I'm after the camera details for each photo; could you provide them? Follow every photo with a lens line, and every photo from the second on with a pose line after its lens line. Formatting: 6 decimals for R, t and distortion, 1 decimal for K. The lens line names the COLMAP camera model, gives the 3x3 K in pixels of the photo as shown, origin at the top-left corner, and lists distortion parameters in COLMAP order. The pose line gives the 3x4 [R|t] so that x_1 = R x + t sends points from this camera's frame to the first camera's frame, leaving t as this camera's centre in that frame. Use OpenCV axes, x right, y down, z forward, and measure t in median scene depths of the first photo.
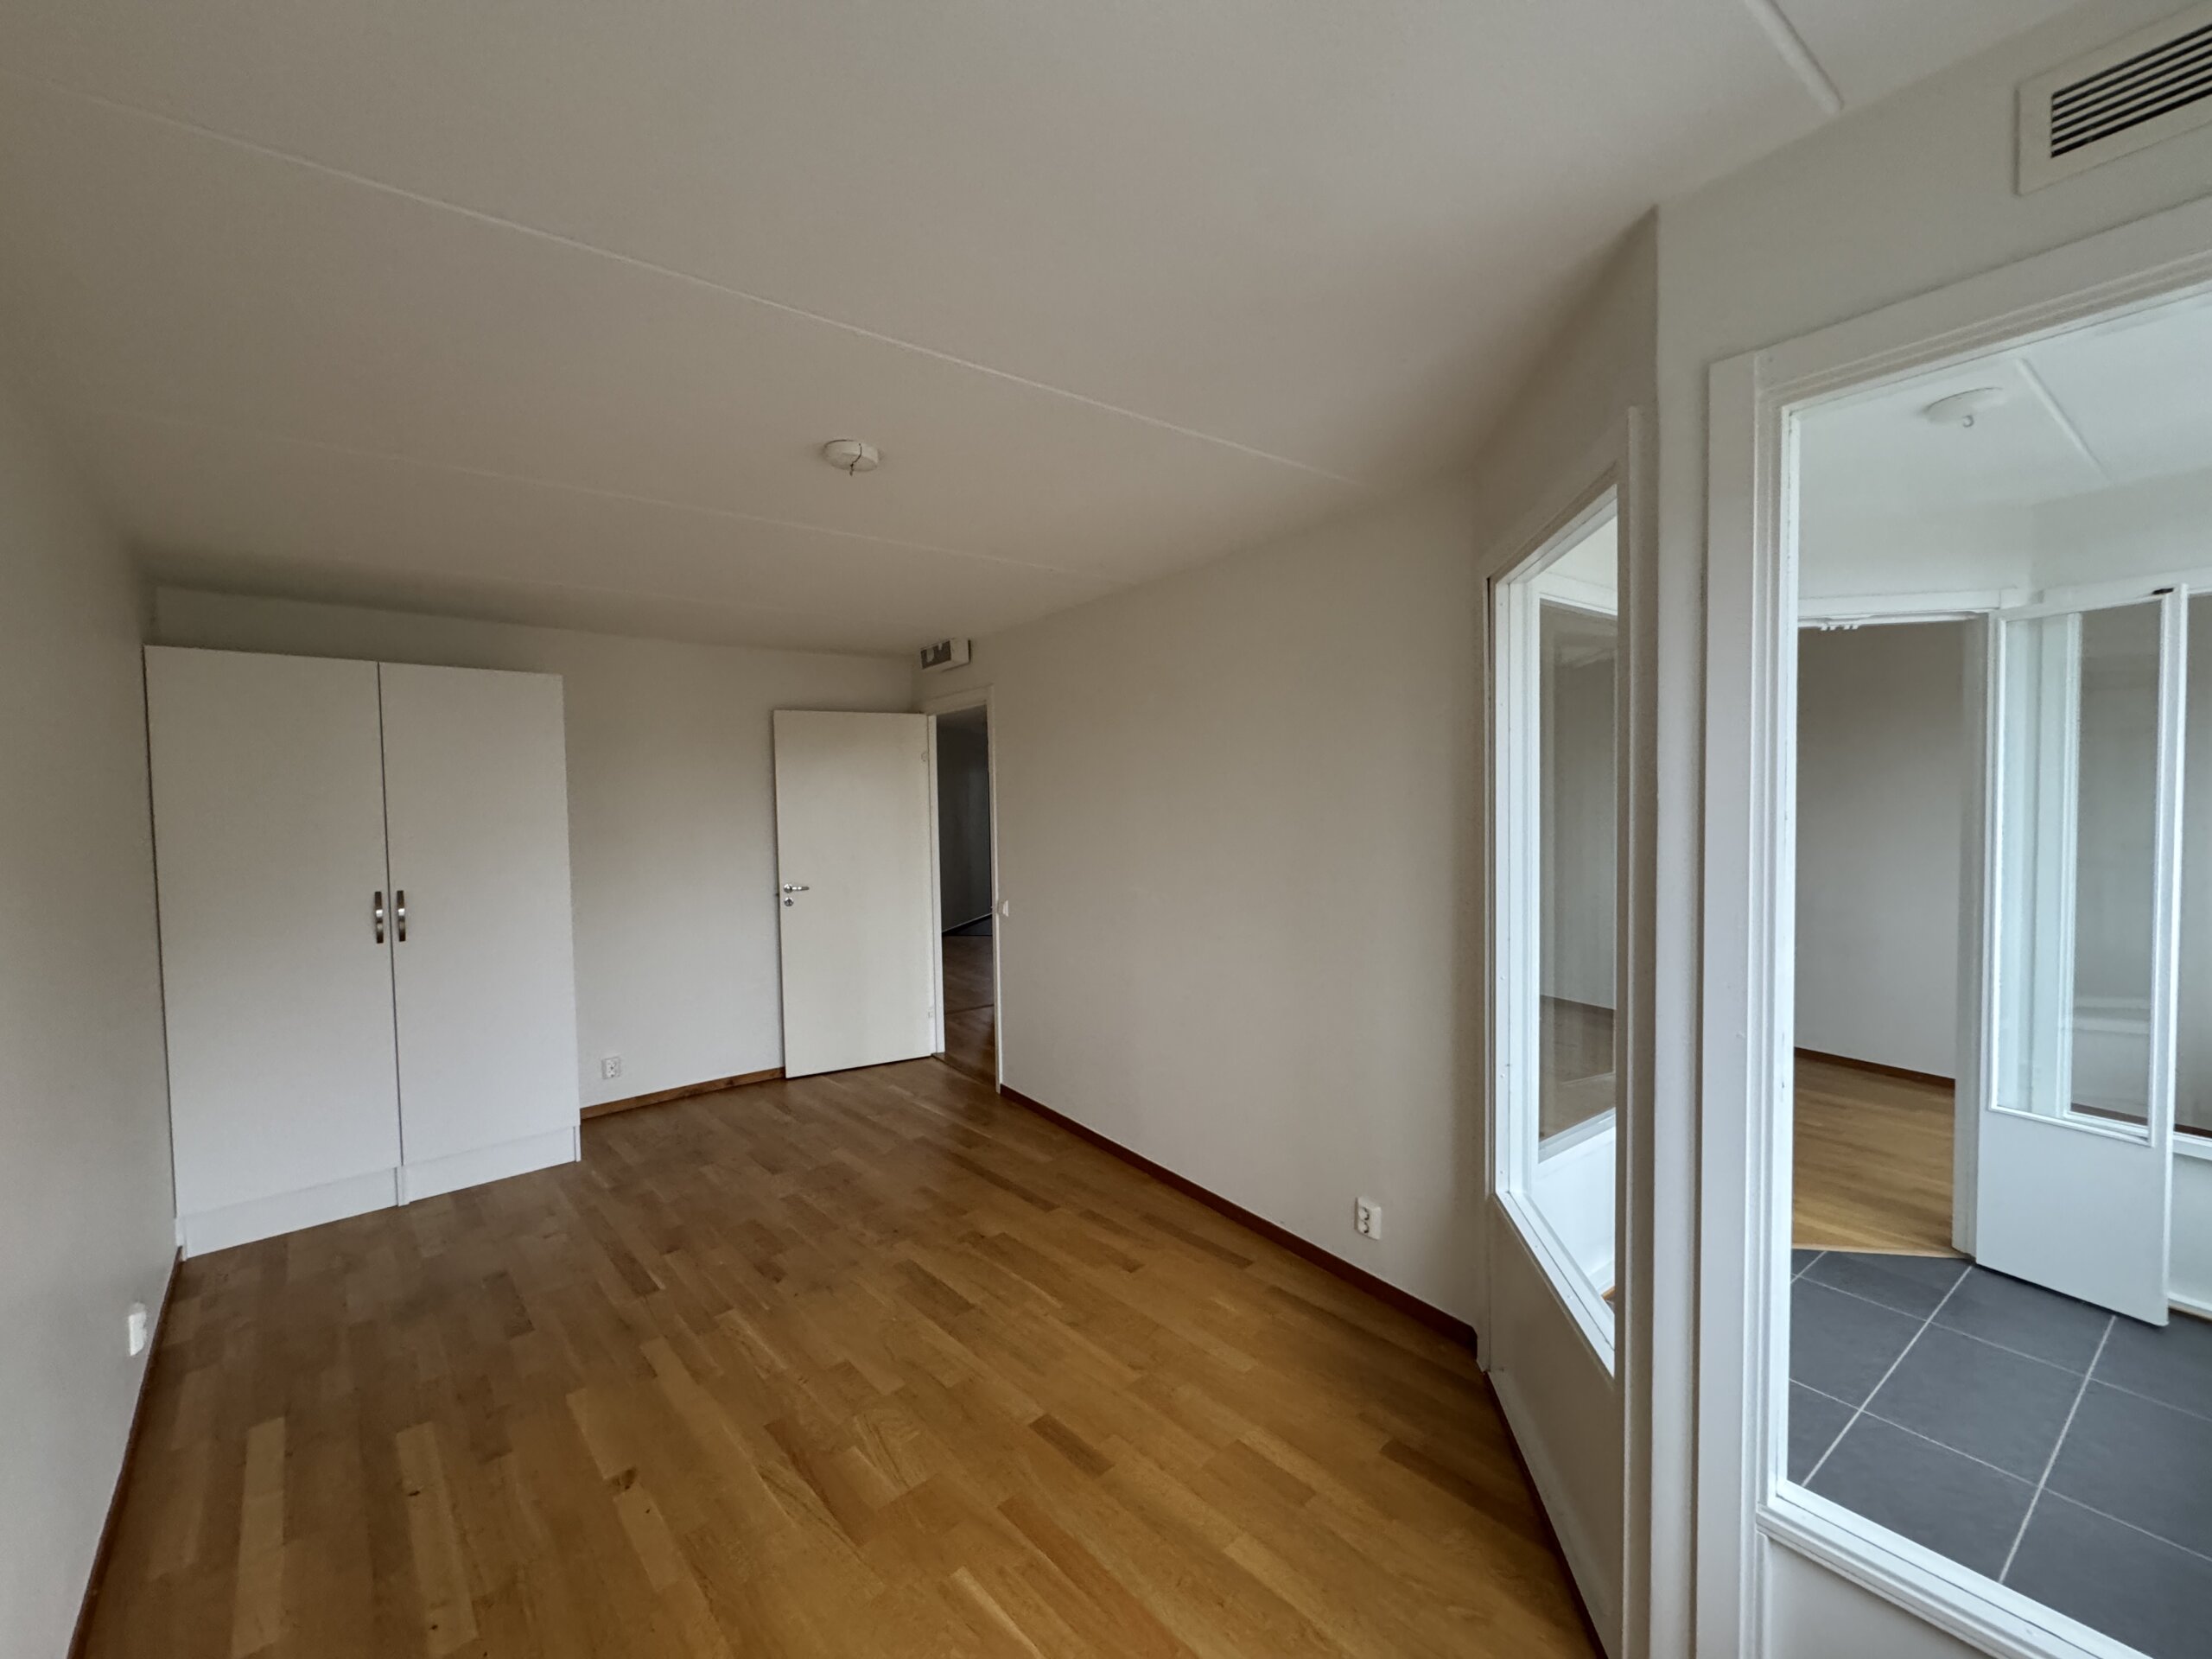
lens RADIAL K [[878.2, 0, 1104.3], [0, 878.2, 836.5], [0, 0, 1]] dist [0.000449, 0.000163]
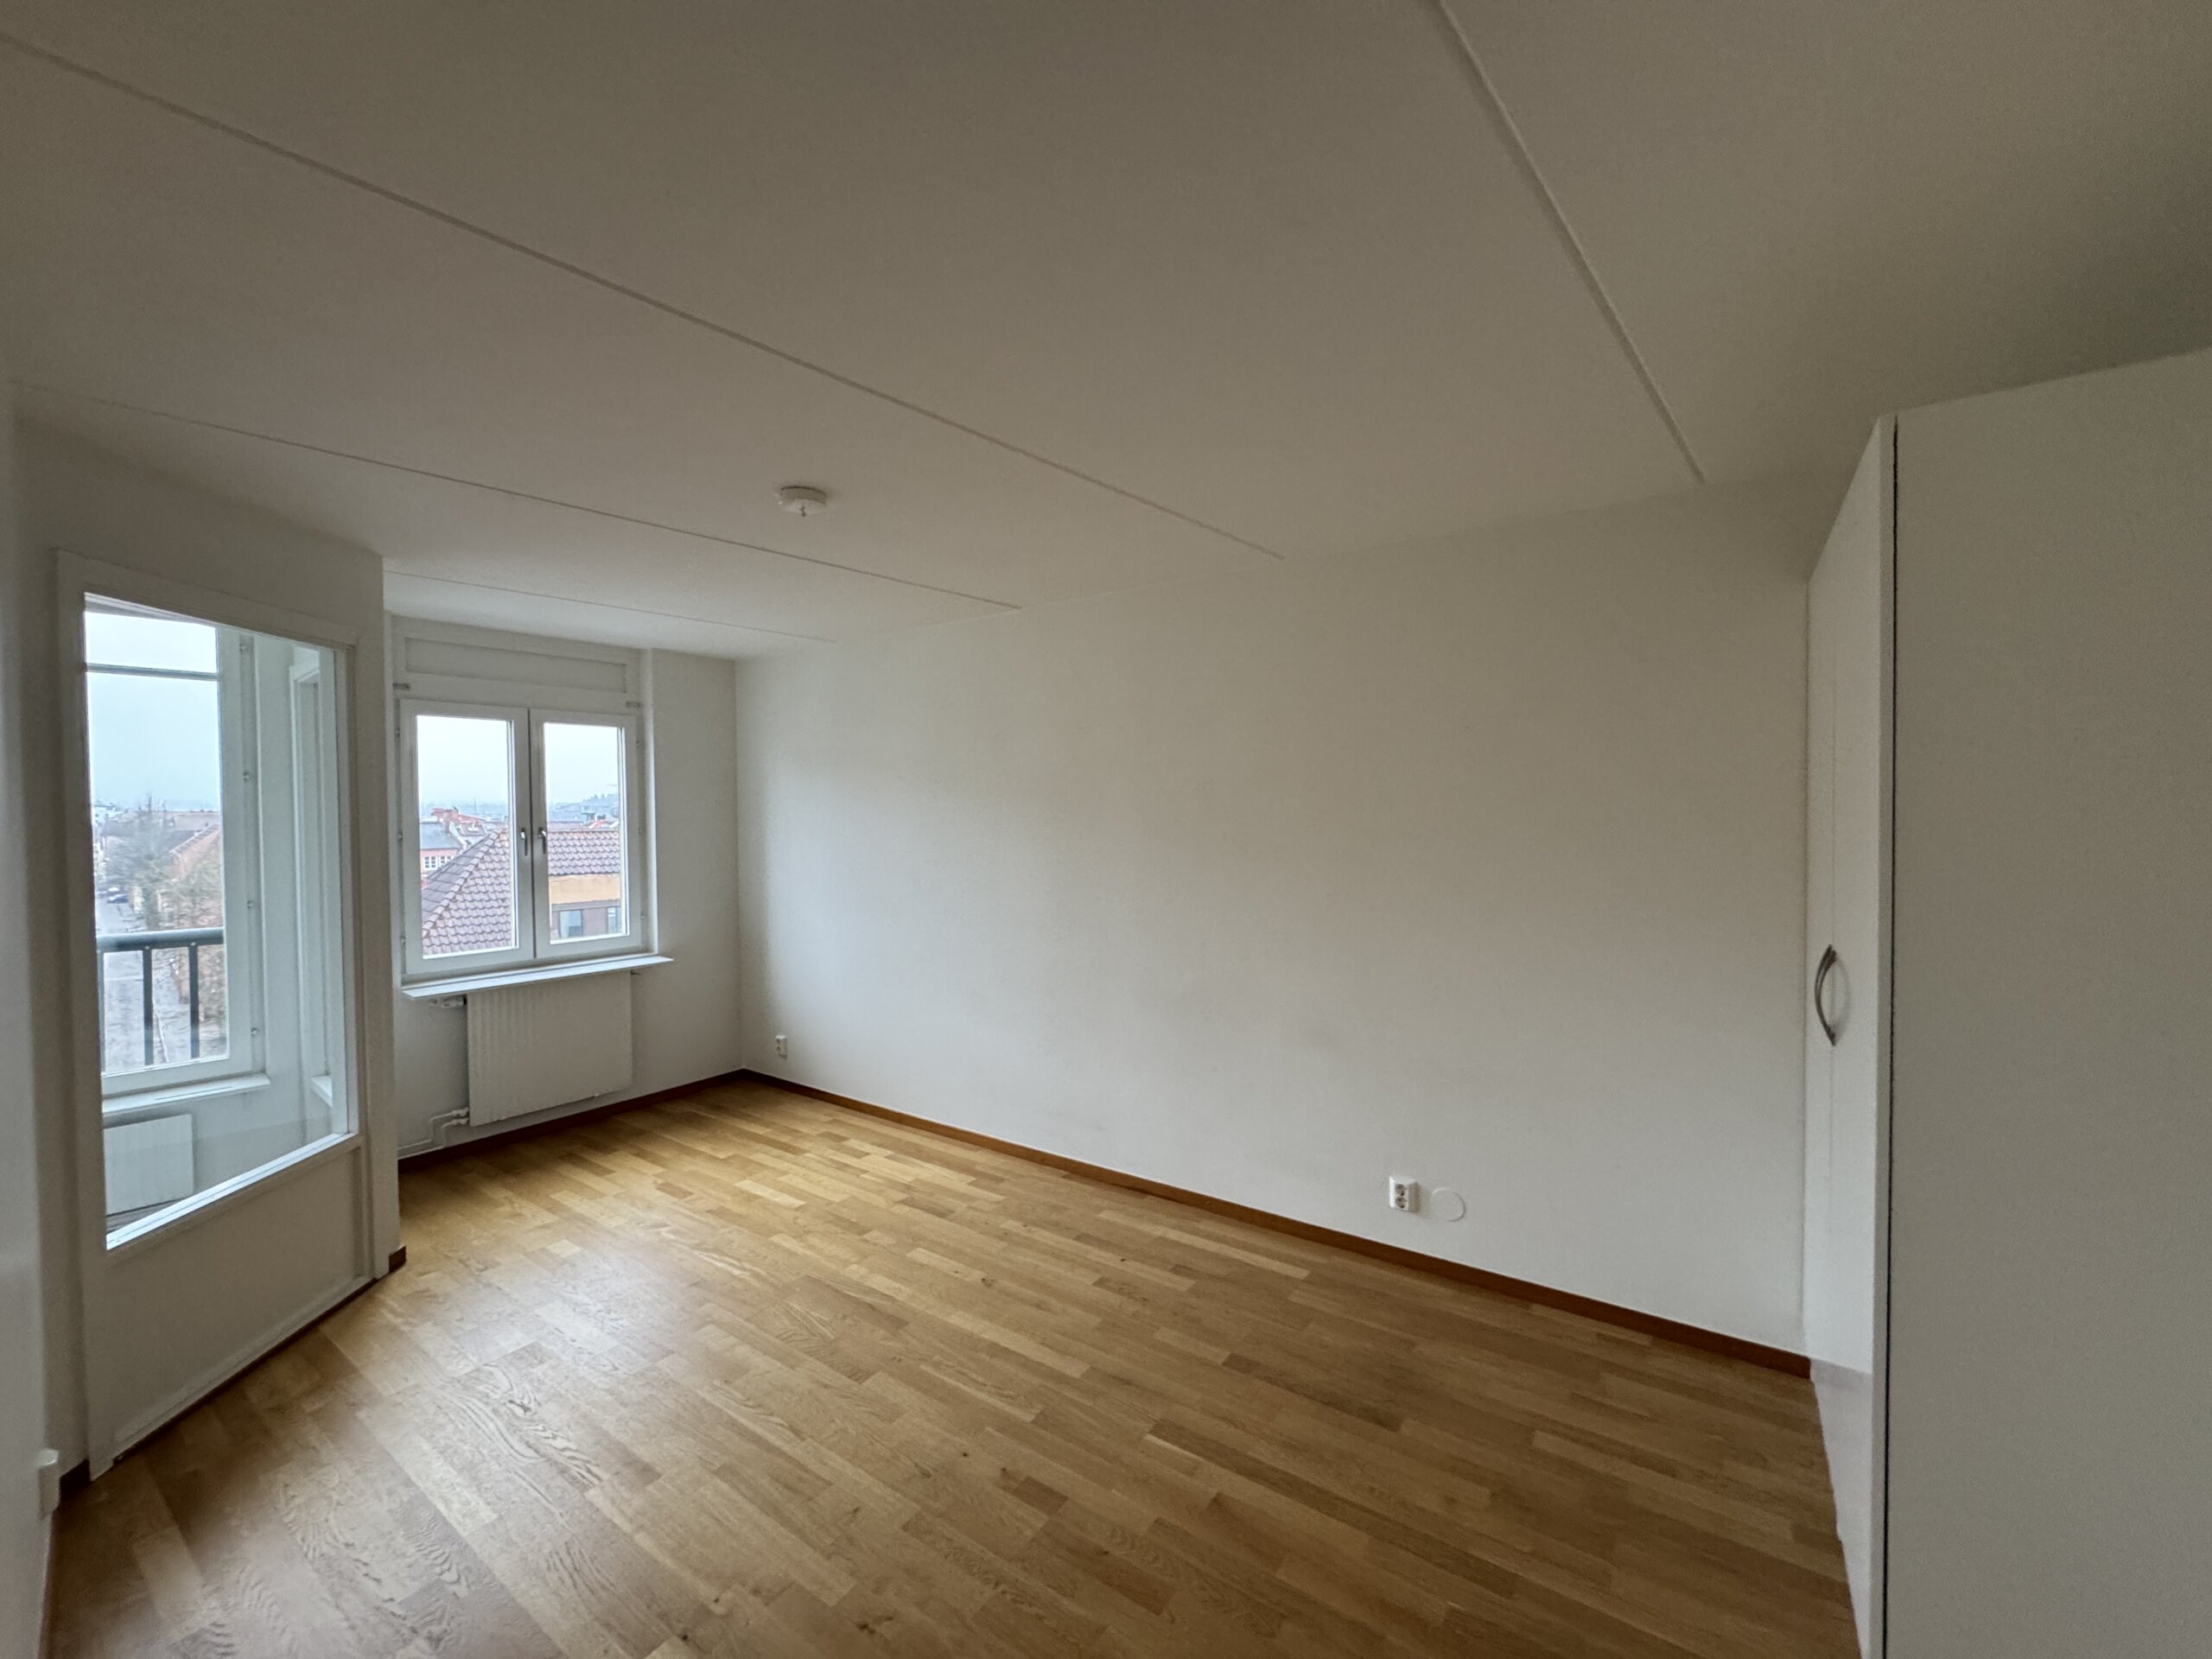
lens RADIAL K [[878.2, 0, 1104.3], [0, 878.2, 836.5], [0, 0, 1]] dist [0.000449, 0.000163]
pose [[-0.975104, 0.026293, -0.220184, -0.346073], [0.012856, 0.997979, 0.062238, -0.059300], [0.221375, 0.057858, -0.973471, 1.903282]]
